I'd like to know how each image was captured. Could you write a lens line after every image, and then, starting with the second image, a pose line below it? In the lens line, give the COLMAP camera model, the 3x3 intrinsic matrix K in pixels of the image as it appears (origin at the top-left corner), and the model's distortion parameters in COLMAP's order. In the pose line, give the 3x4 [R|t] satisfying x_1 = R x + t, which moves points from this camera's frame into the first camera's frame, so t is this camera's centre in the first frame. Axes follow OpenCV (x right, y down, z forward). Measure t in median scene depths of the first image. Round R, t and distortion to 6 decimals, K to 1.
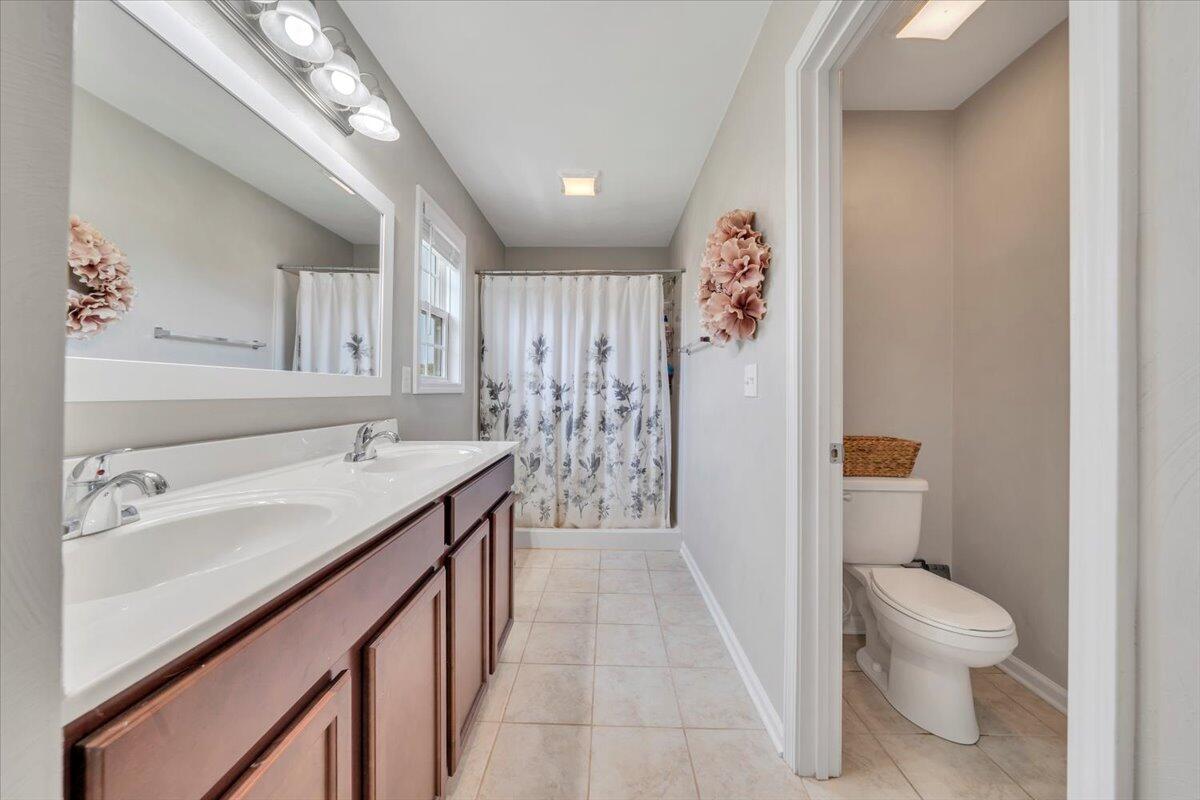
lens RADIAL K [[419.4, 0, 602.9], [0, 419.4, 388.6], [0, 0, 1]] dist [-0.001376, 0.000967]
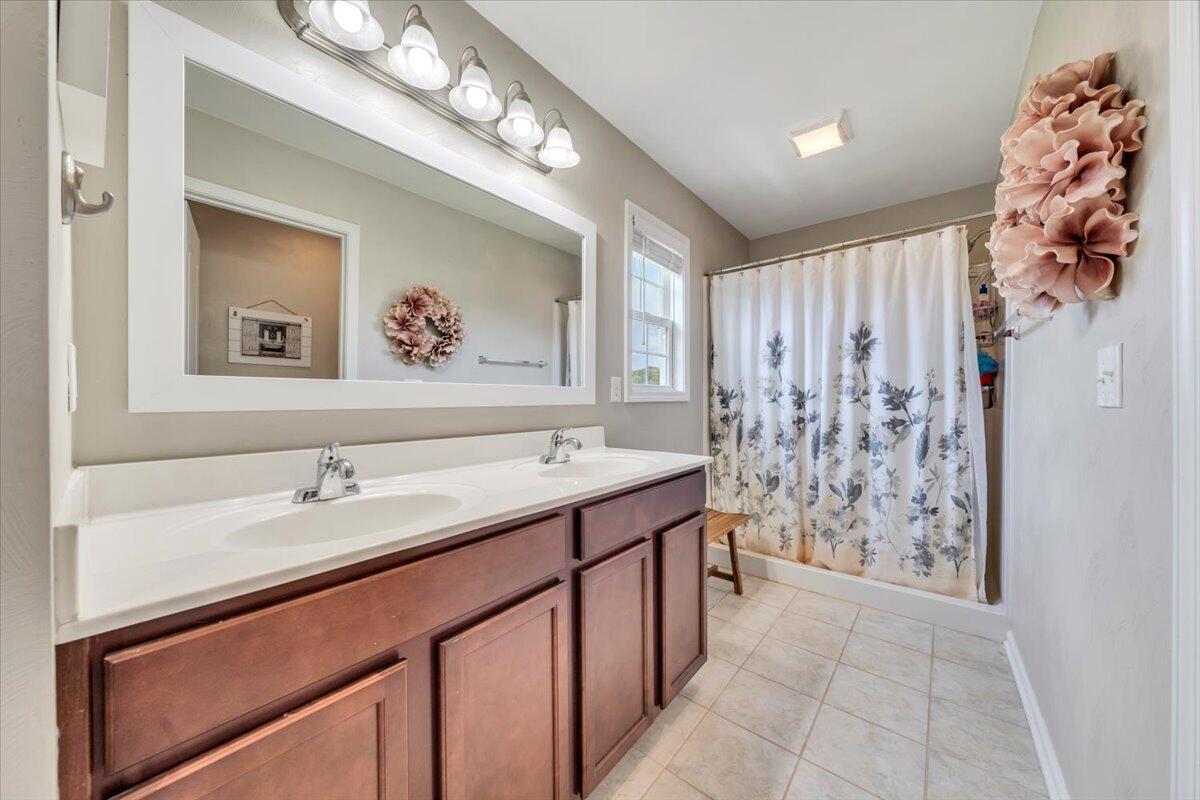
lens RADIAL K [[419.4, 0, 603.5], [0, 419.4, 399.3], [0, 0, 1]] dist [-0.001376, 0.000967]
pose [[0.779629, -0.006532, -0.626207, 0.135455], [0.011344, 0.999929, 0.003693, 0.000171], [0.626139, -0.009982, 0.779648, 0.137132]]
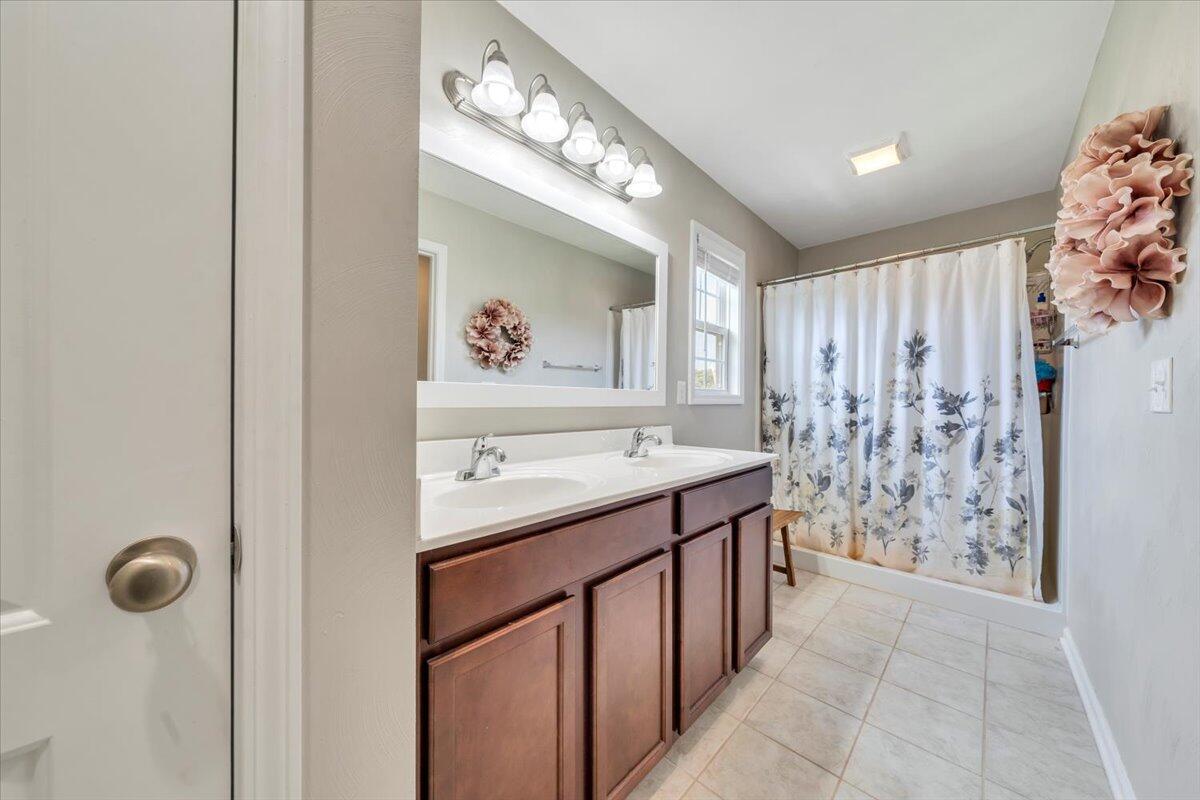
lens RADIAL K [[419.4, 0, 597.6], [0, 419.4, 401.4], [0, 0, 1]] dist [-0.001376, 0.000967]
pose [[0.731130, 0.000117, -0.682238, 0.123740], [0.002299, 0.999994, 0.002636, -0.000006], [0.682234, -0.003495, 0.731125, 0.000567]]
